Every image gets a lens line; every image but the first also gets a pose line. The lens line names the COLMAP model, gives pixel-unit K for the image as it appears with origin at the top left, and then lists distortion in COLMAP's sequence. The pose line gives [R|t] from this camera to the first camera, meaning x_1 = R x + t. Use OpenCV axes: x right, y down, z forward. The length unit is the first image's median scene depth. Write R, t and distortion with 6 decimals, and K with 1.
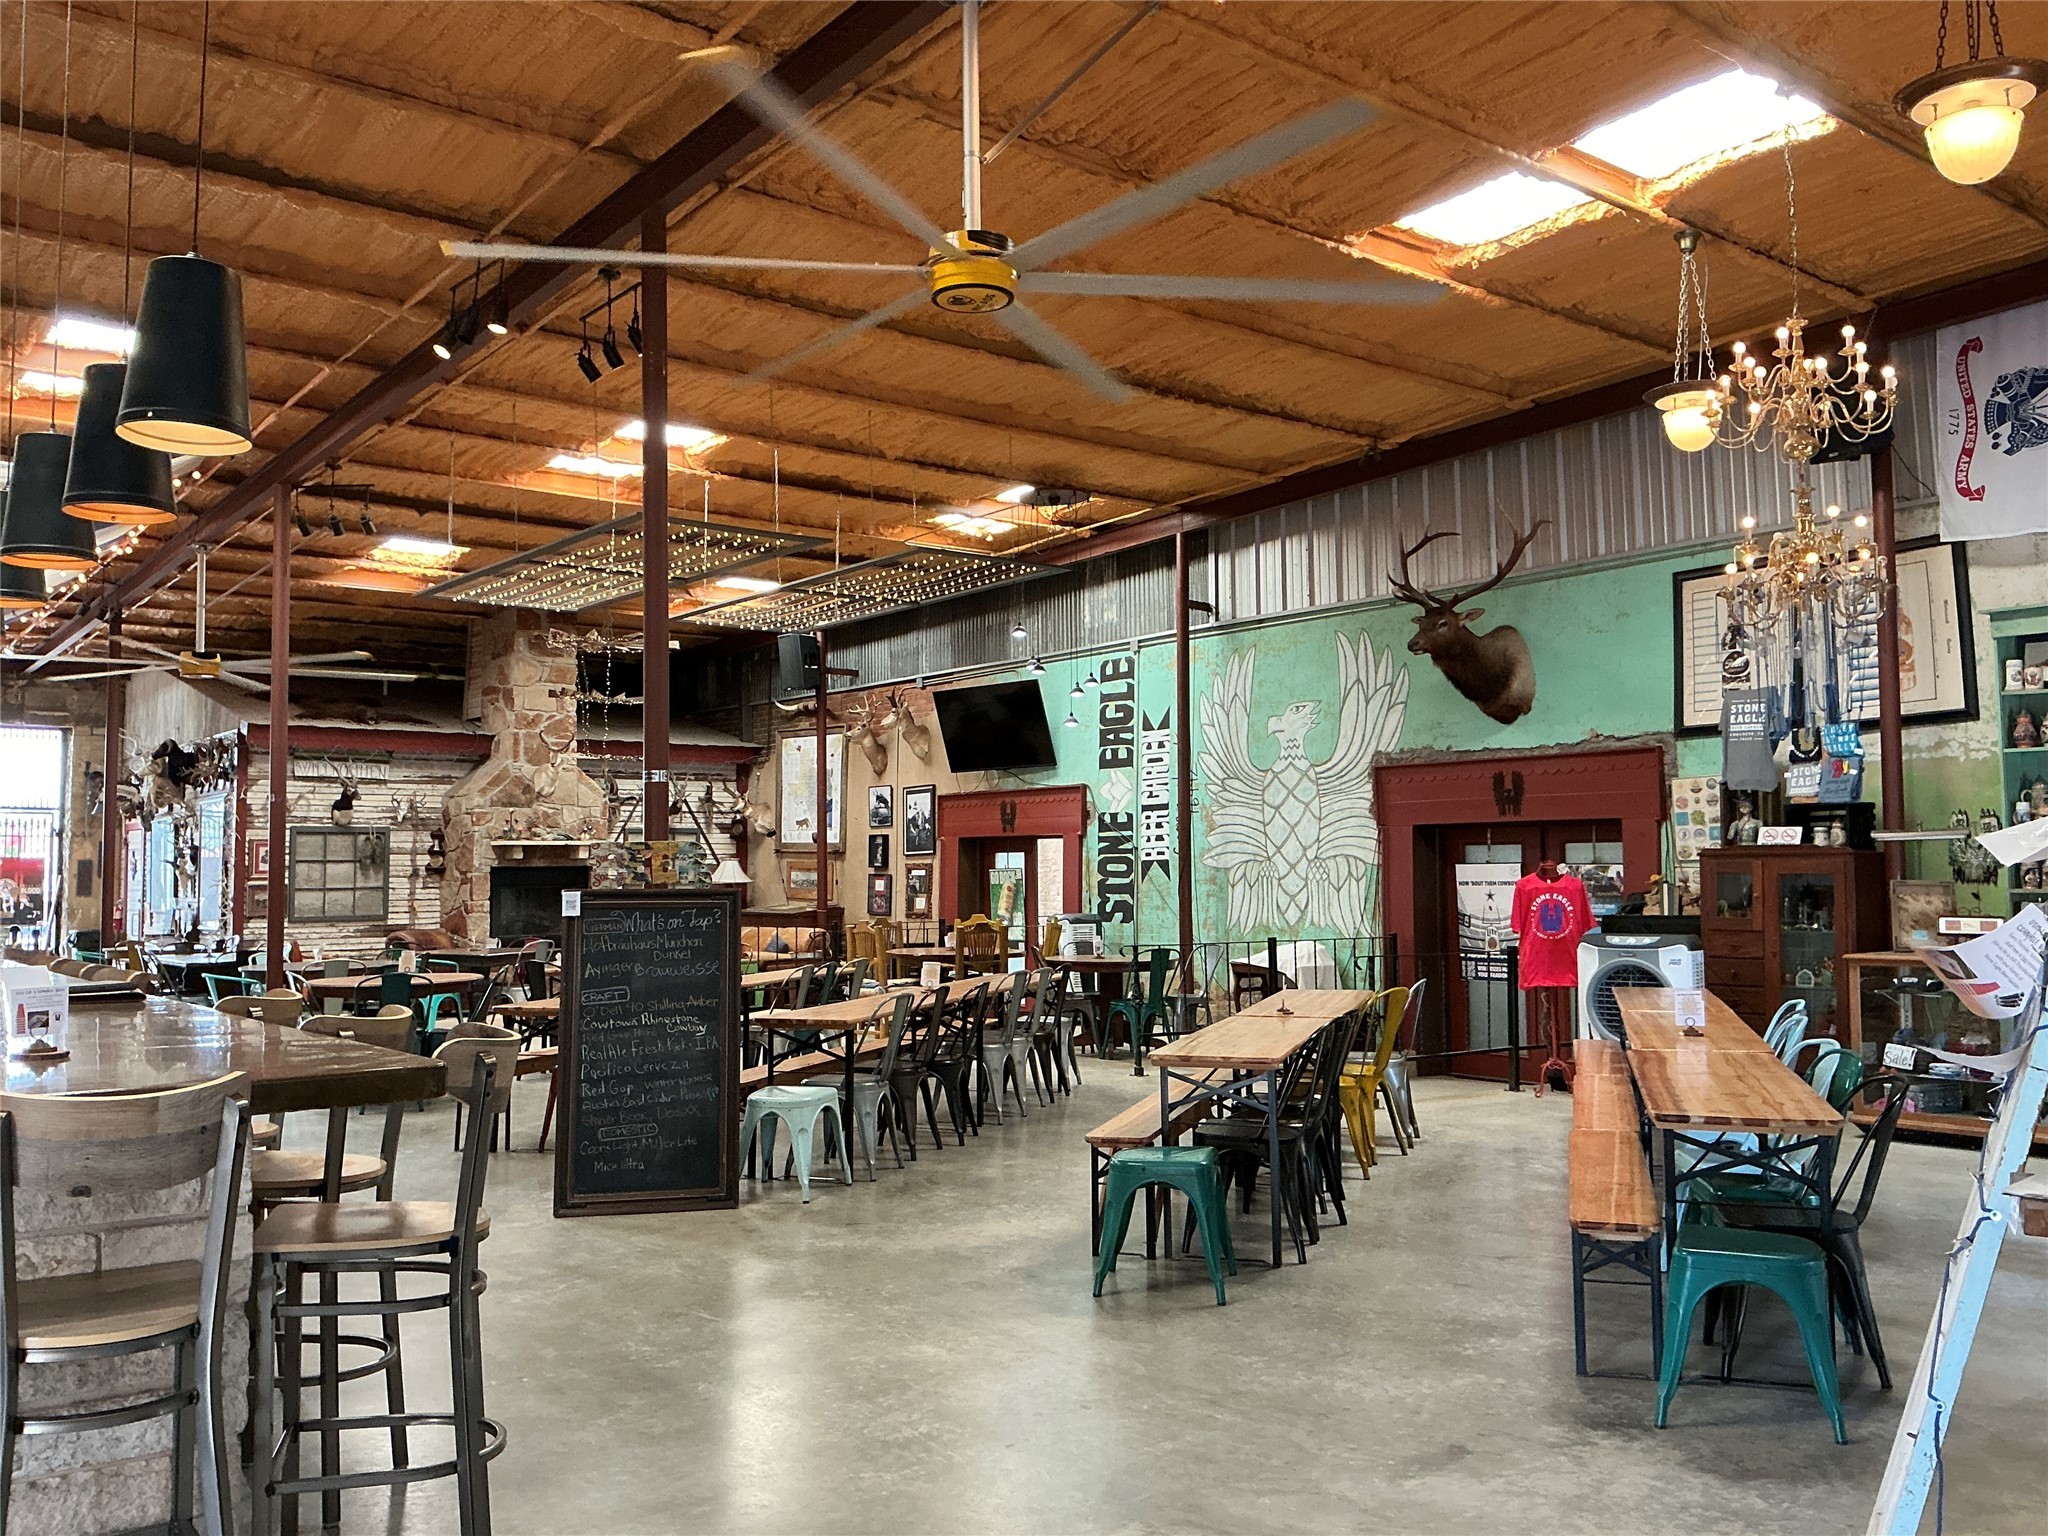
lens RADIAL K [[1695.8, 0, 1028.8], [0, 1695.8, 758.3], [0, 0, 1]] dist [0.122750, -0.229293]
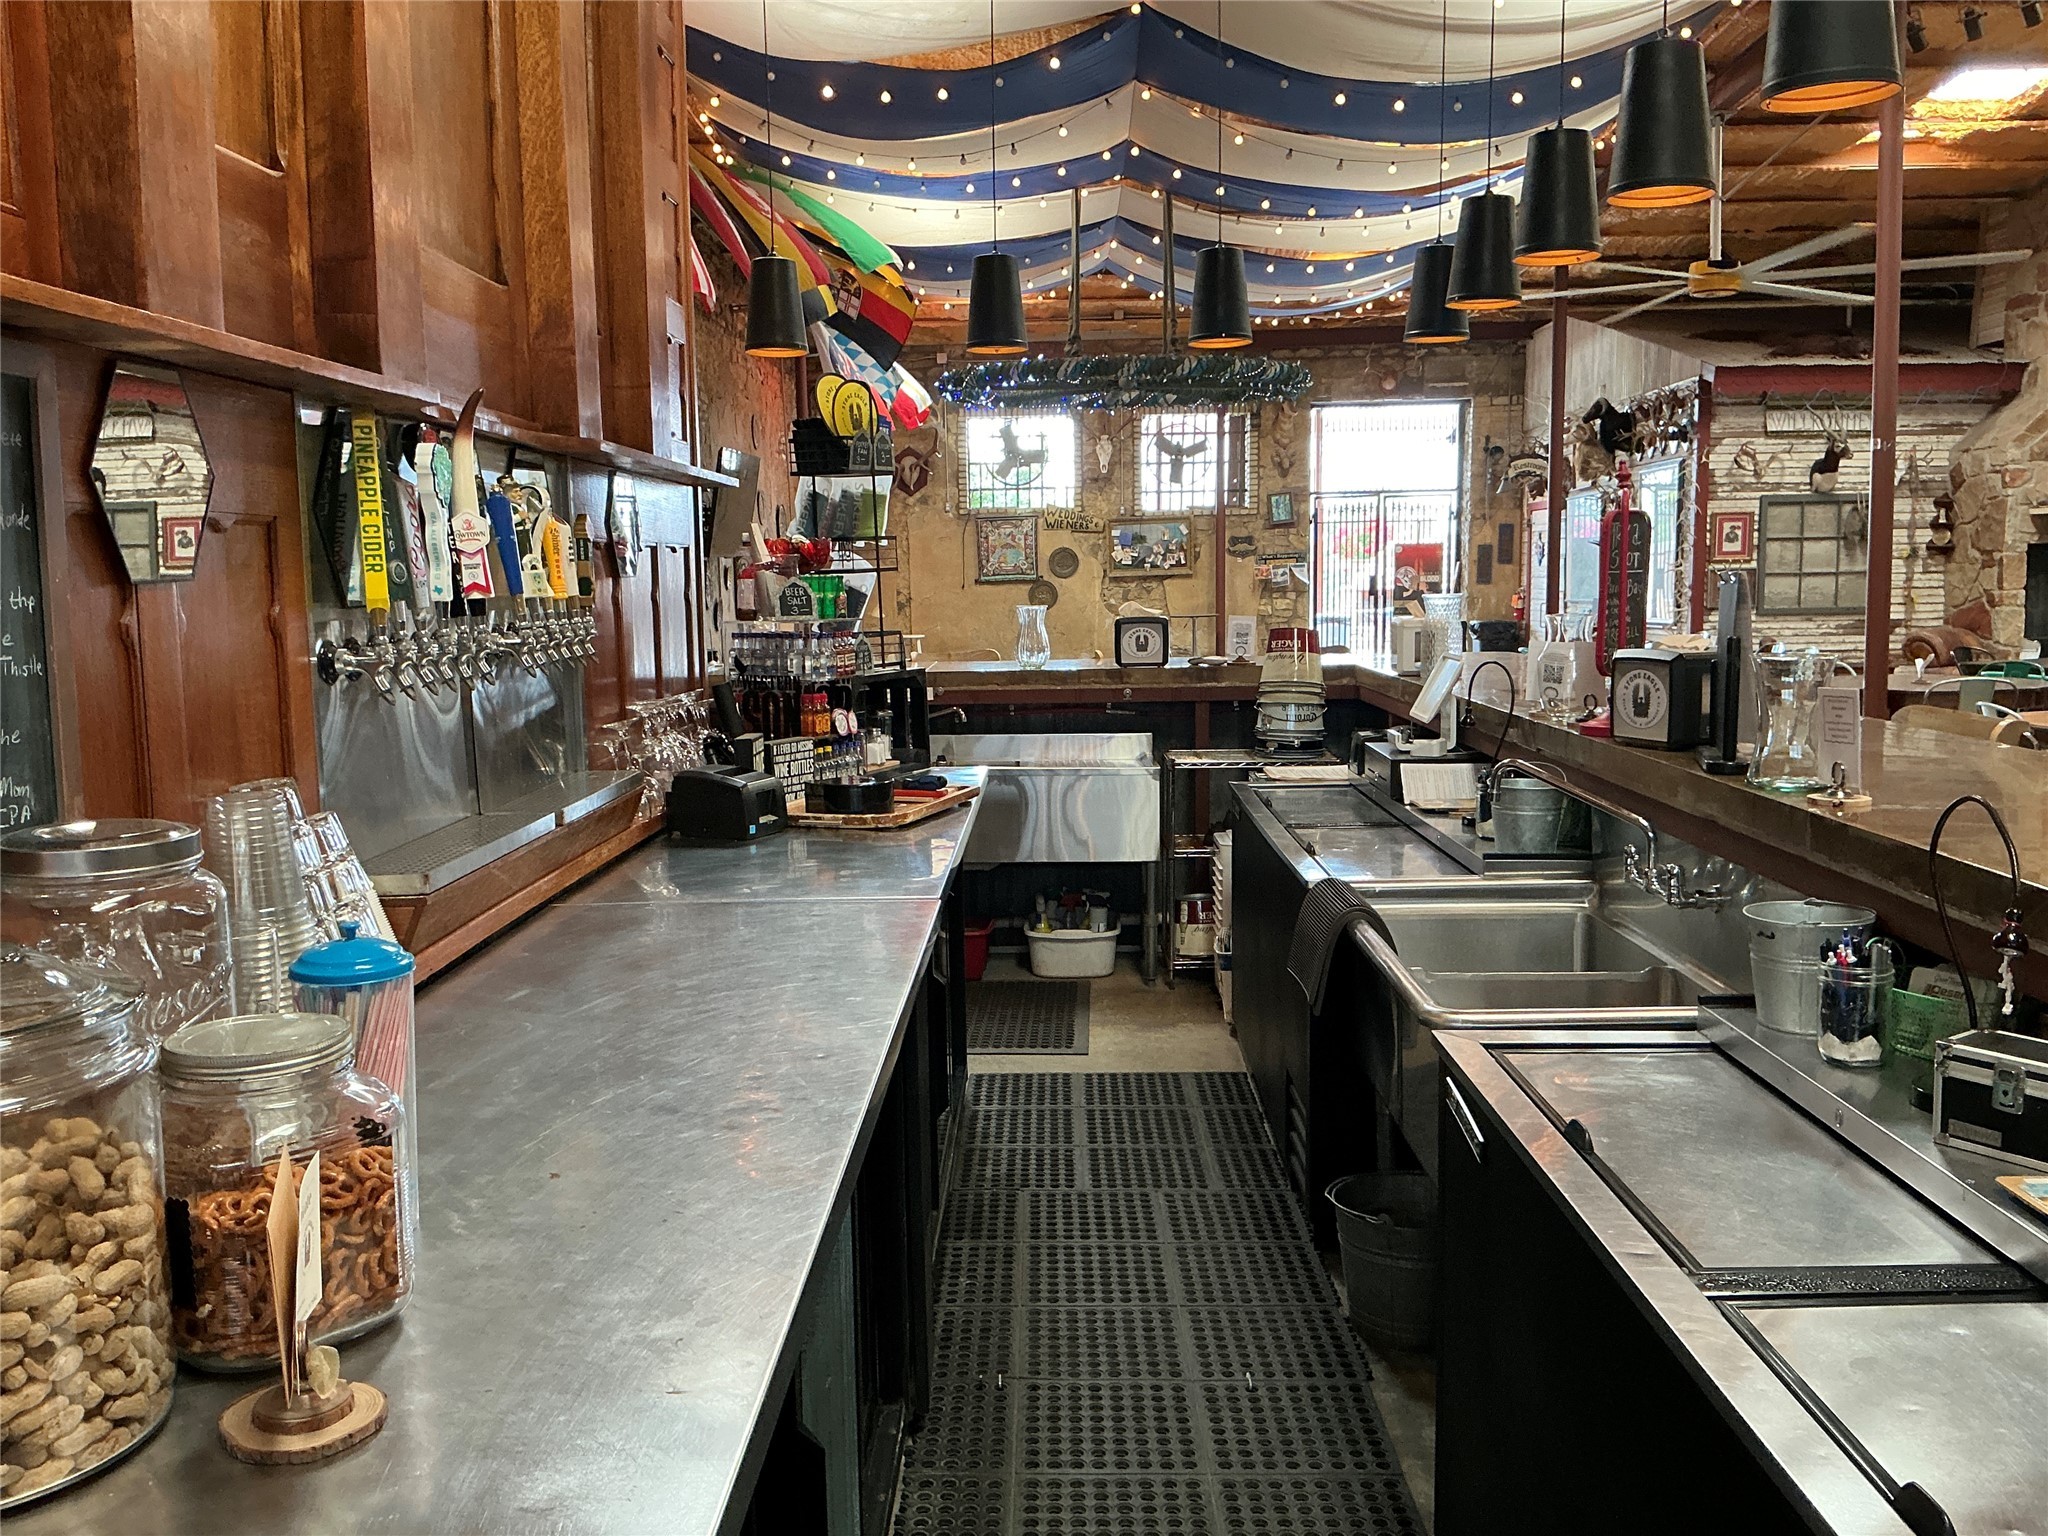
lens RADIAL K [[1695.8, 0, 1029.9], [0, 1695.8, 765.8], [0, 0, 1]] dist [0.122750, -0.229293]
pose [[0.767981, 0.067611, -0.636894, -0.104576], [0.051575, 0.984655, 0.166719, 0.007495], [0.638393, -0.160885, 0.752709, 0.097544]]
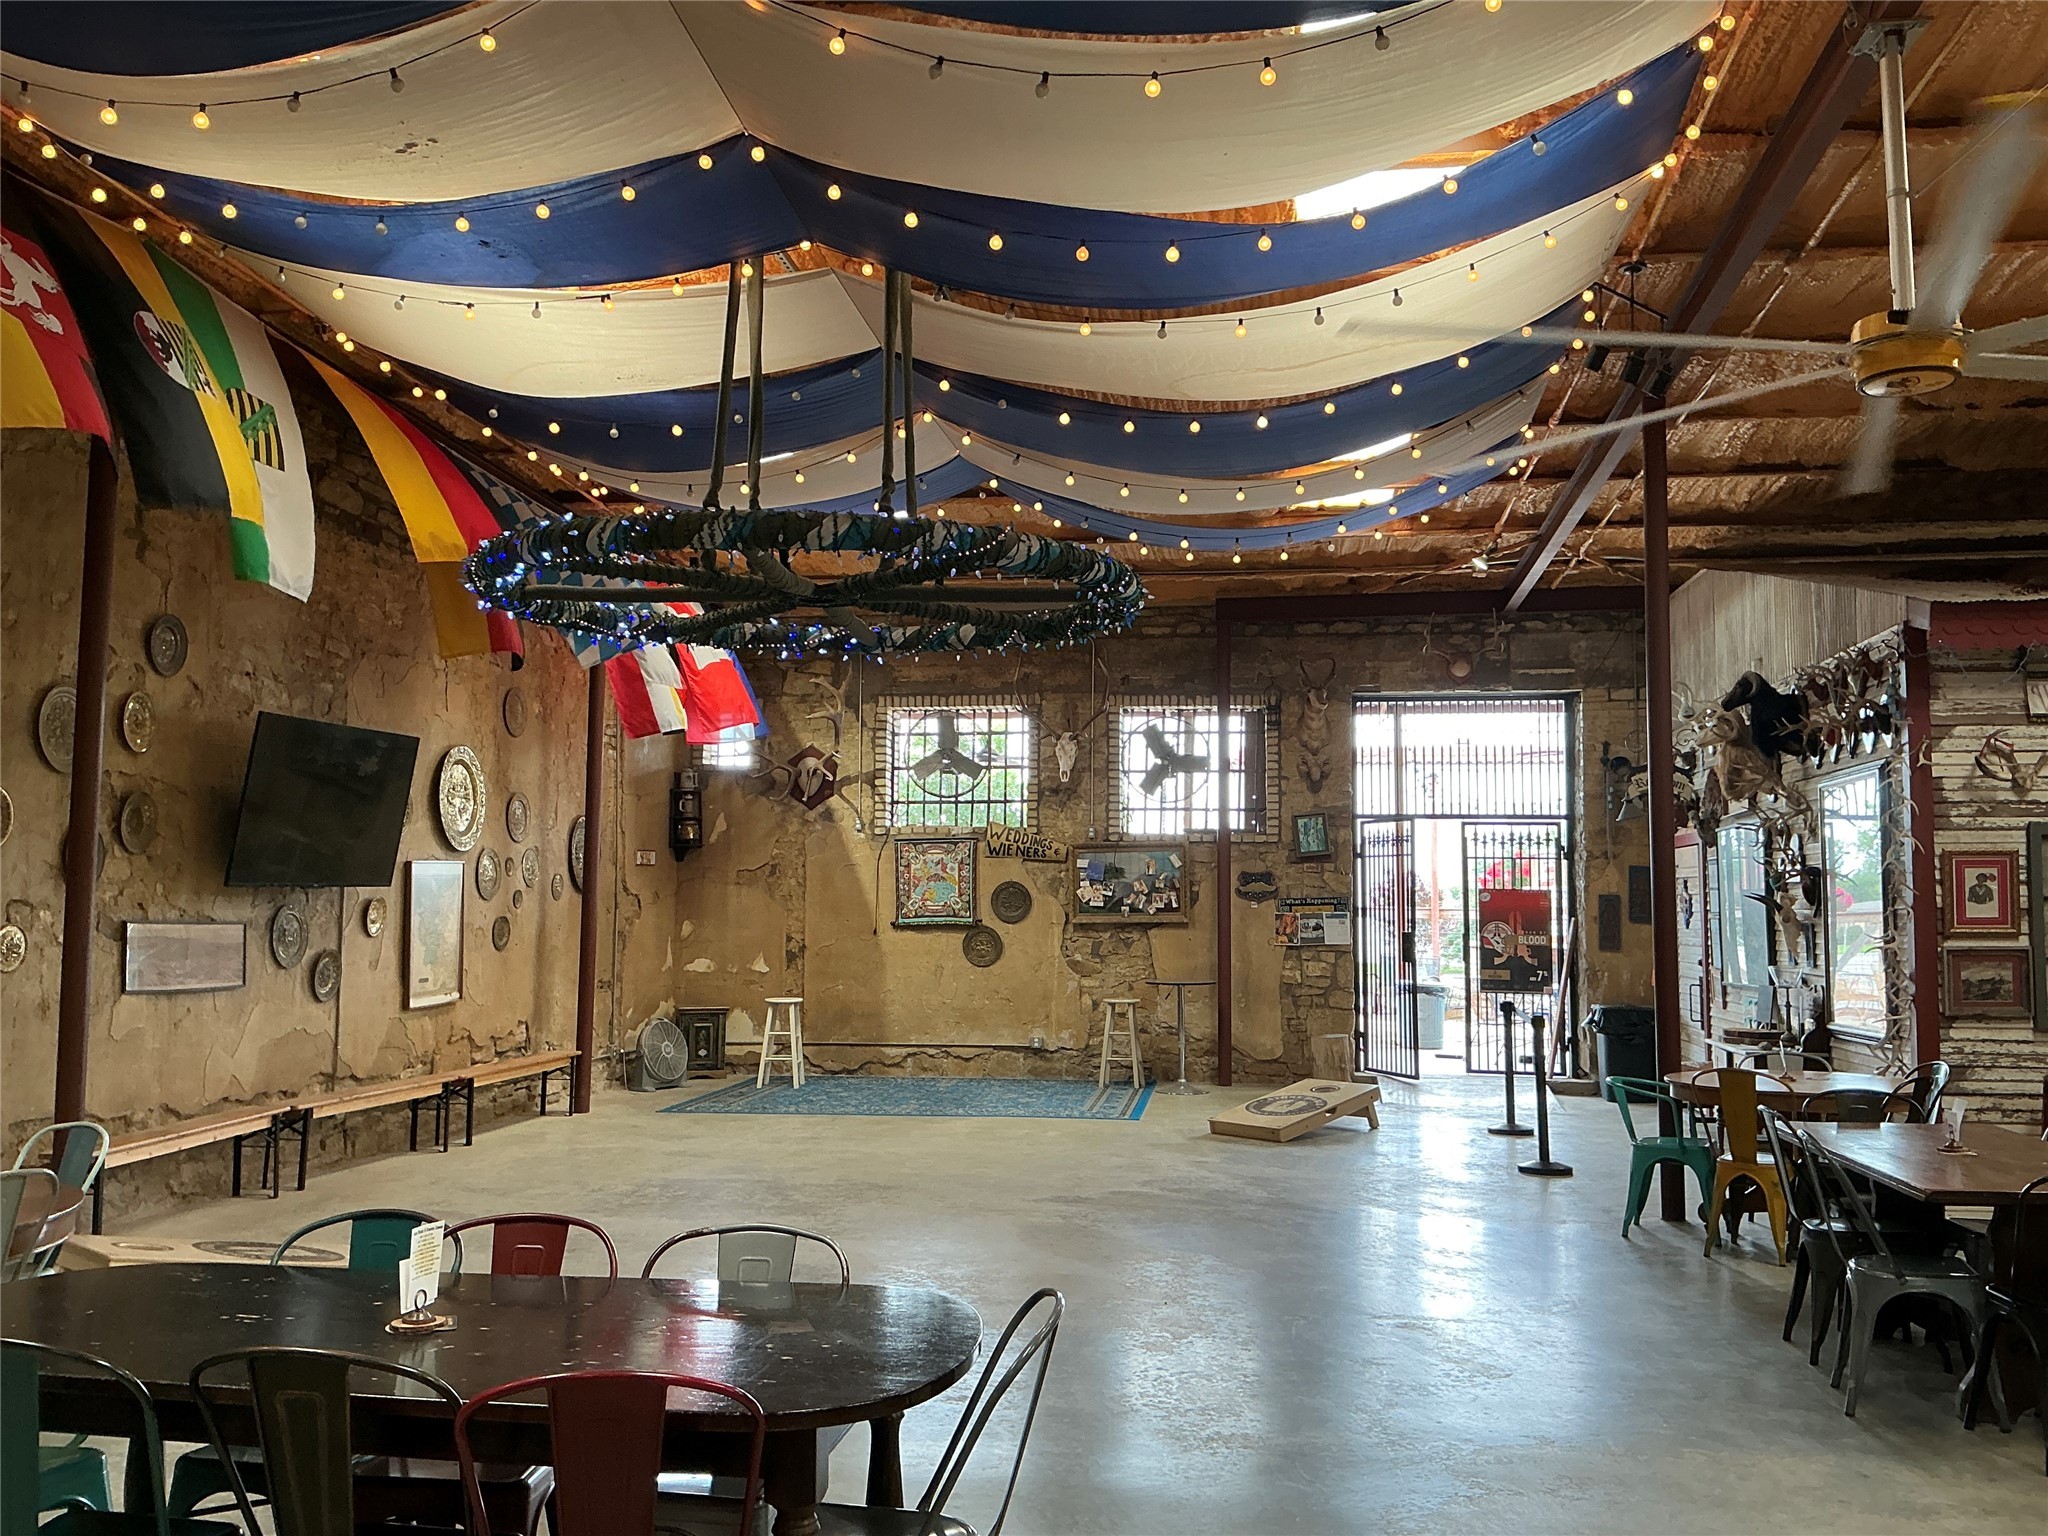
lens RADIAL K [[1695.8, 0, 1022.4], [0, 1695.8, 763.3], [0, 0, 1]] dist [0.122750, -0.229293]
pose [[0.683151, -0.048617, -0.728657, -0.167906], [0.033201, 0.998818, -0.035515, 0.018846], [0.729522, 0.000070, 0.683957, 0.295972]]
